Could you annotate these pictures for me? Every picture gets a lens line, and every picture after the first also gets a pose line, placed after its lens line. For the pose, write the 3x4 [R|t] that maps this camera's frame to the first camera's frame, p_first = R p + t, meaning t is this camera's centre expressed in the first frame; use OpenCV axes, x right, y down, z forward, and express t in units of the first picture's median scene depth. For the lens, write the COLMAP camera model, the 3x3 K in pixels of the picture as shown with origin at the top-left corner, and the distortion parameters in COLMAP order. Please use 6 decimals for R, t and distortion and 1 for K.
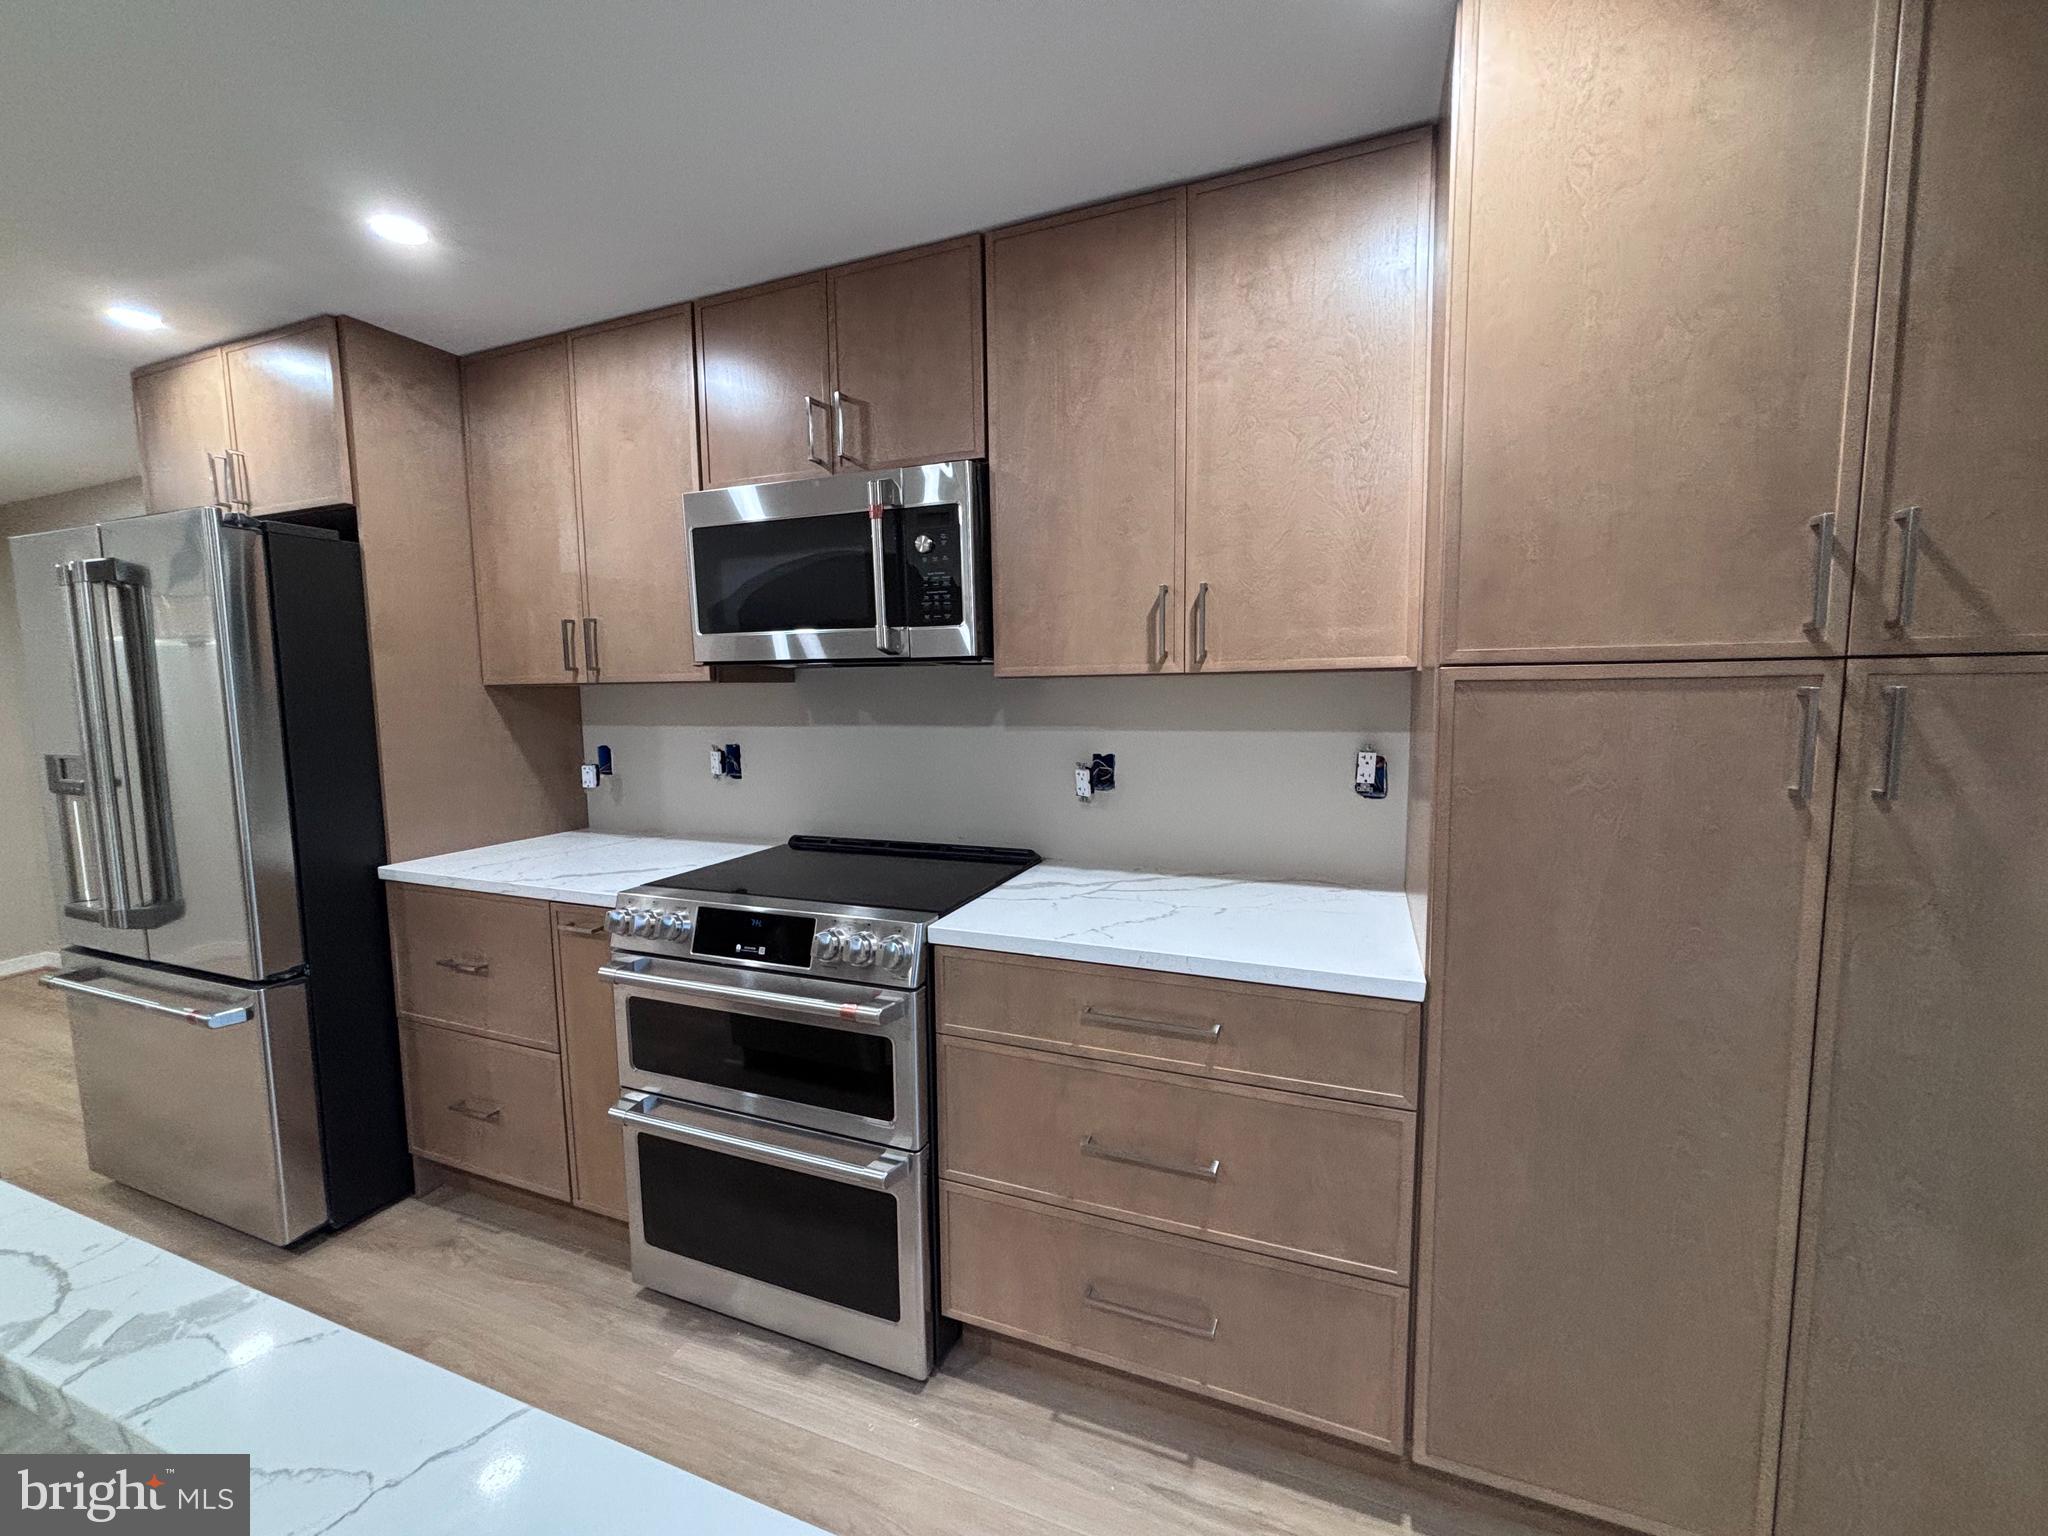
lens RADIAL K [[829.1, 0, 1024.0], [0, 829.1, 768.0], [0, 0, 1]] dist [-0.001527, -0.000260]
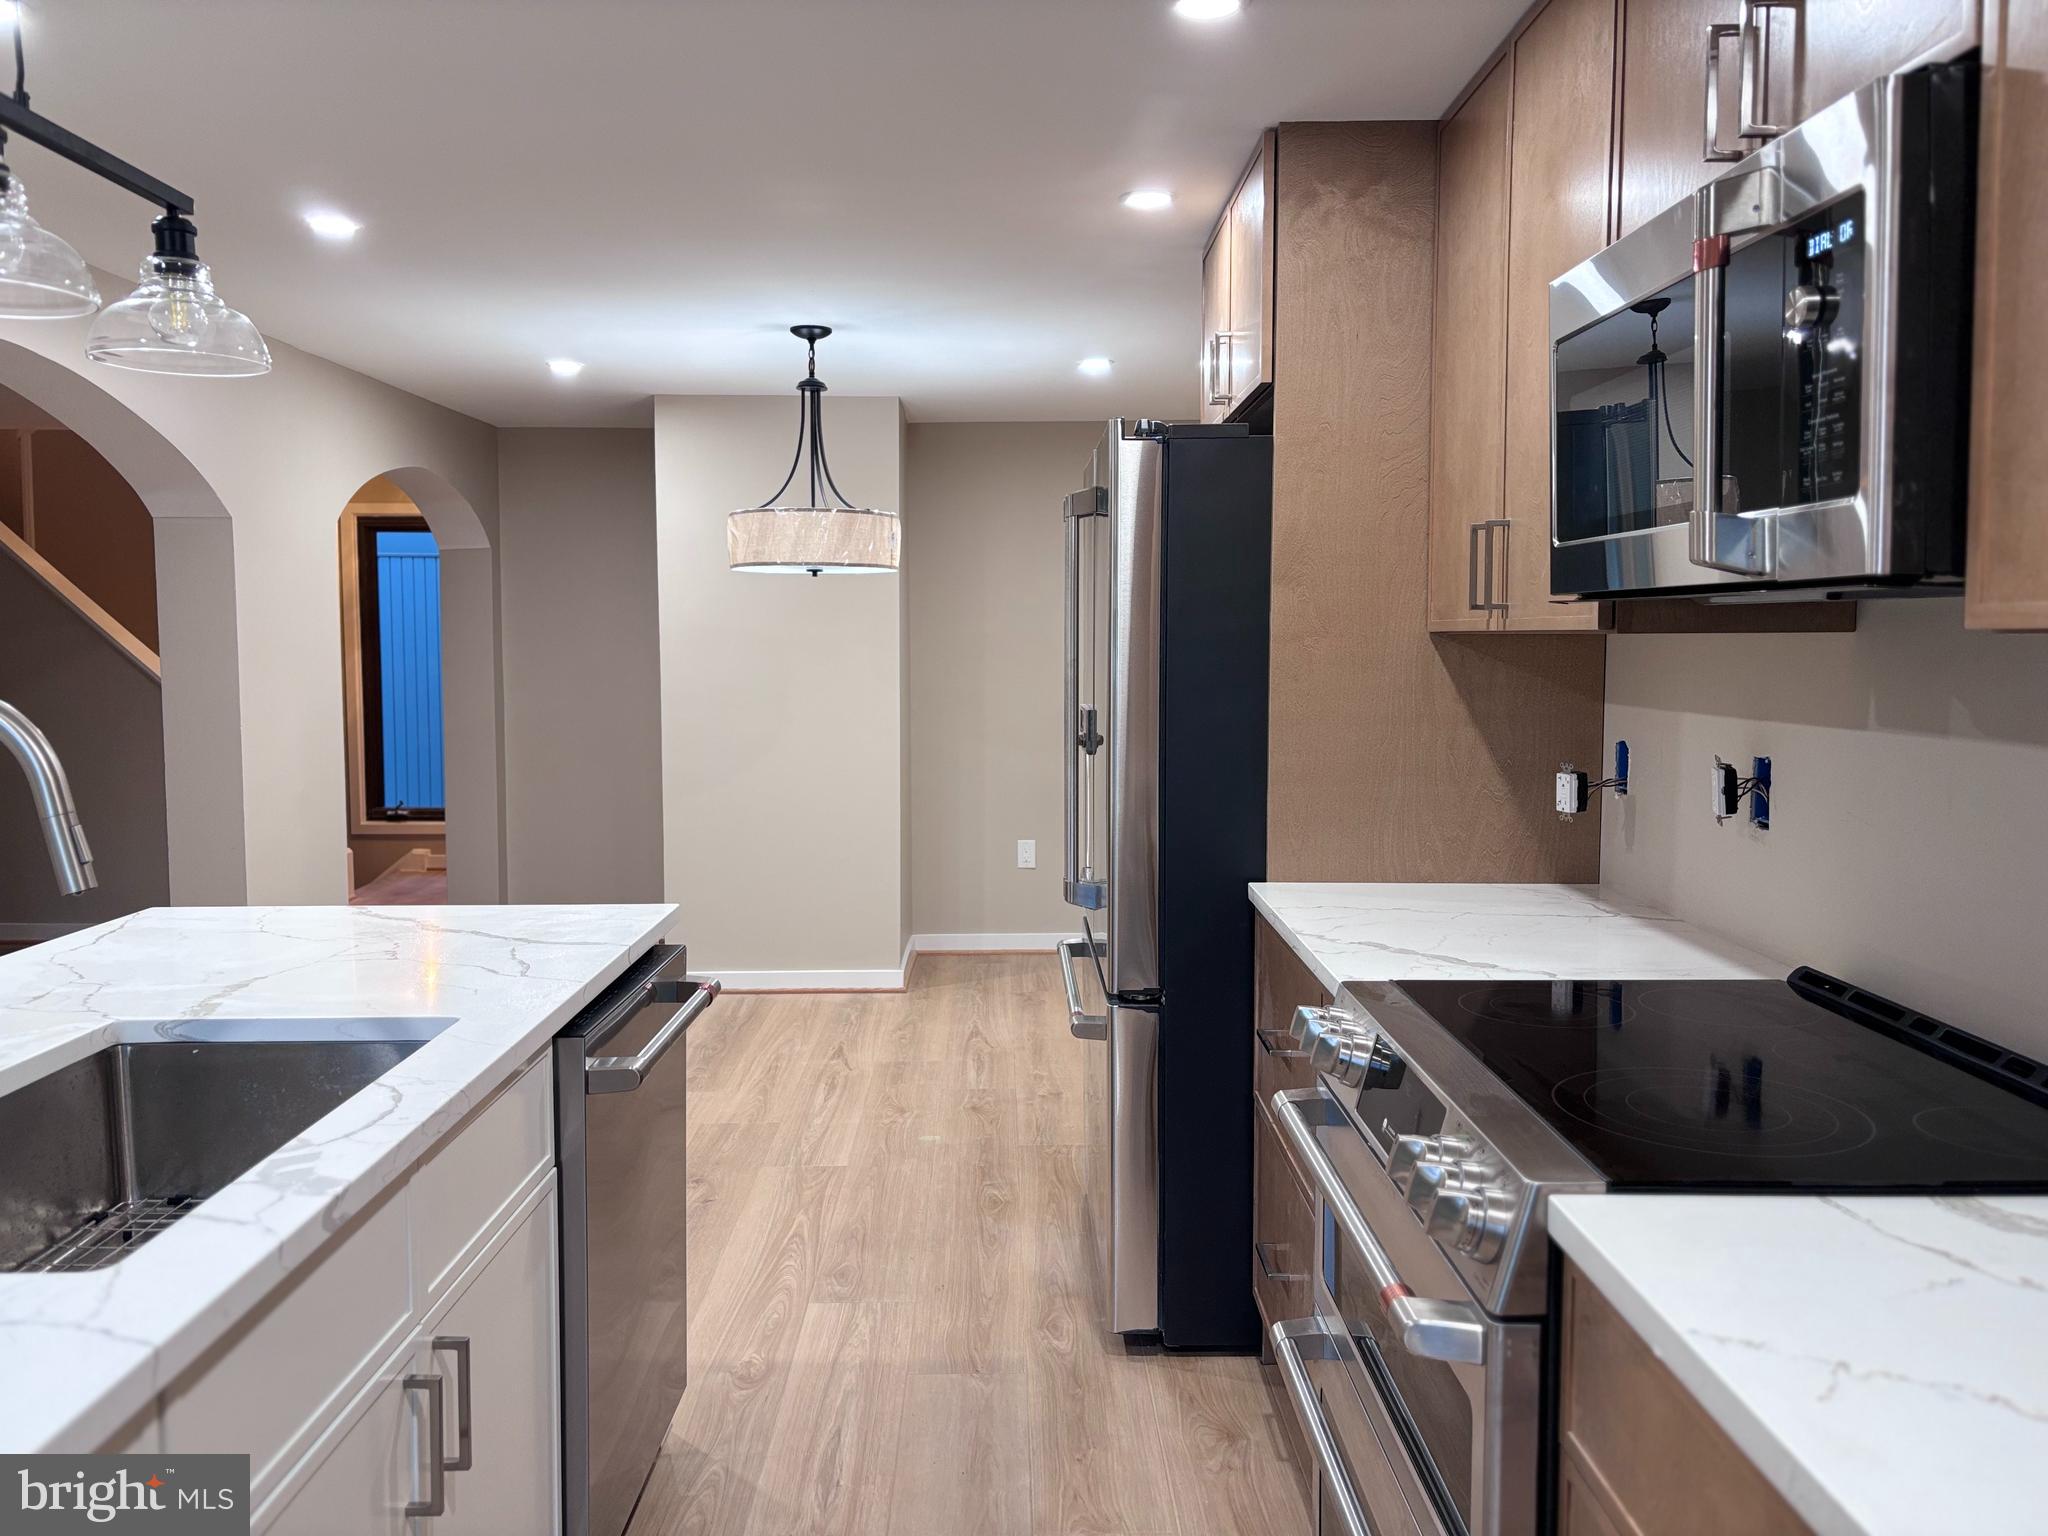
lens RADIAL K [[1539.5, 0, 1018.8], [0, 1539.5, 754.1], [0, 0, 1]] dist [0.024086, 0.003217]
pose [[0.371915, 0.083355, -0.924517, 0.414067], [-0.094920, 0.994155, 0.051450, -0.045736], [0.923401, 0.068620, 0.377653, 0.326333]]
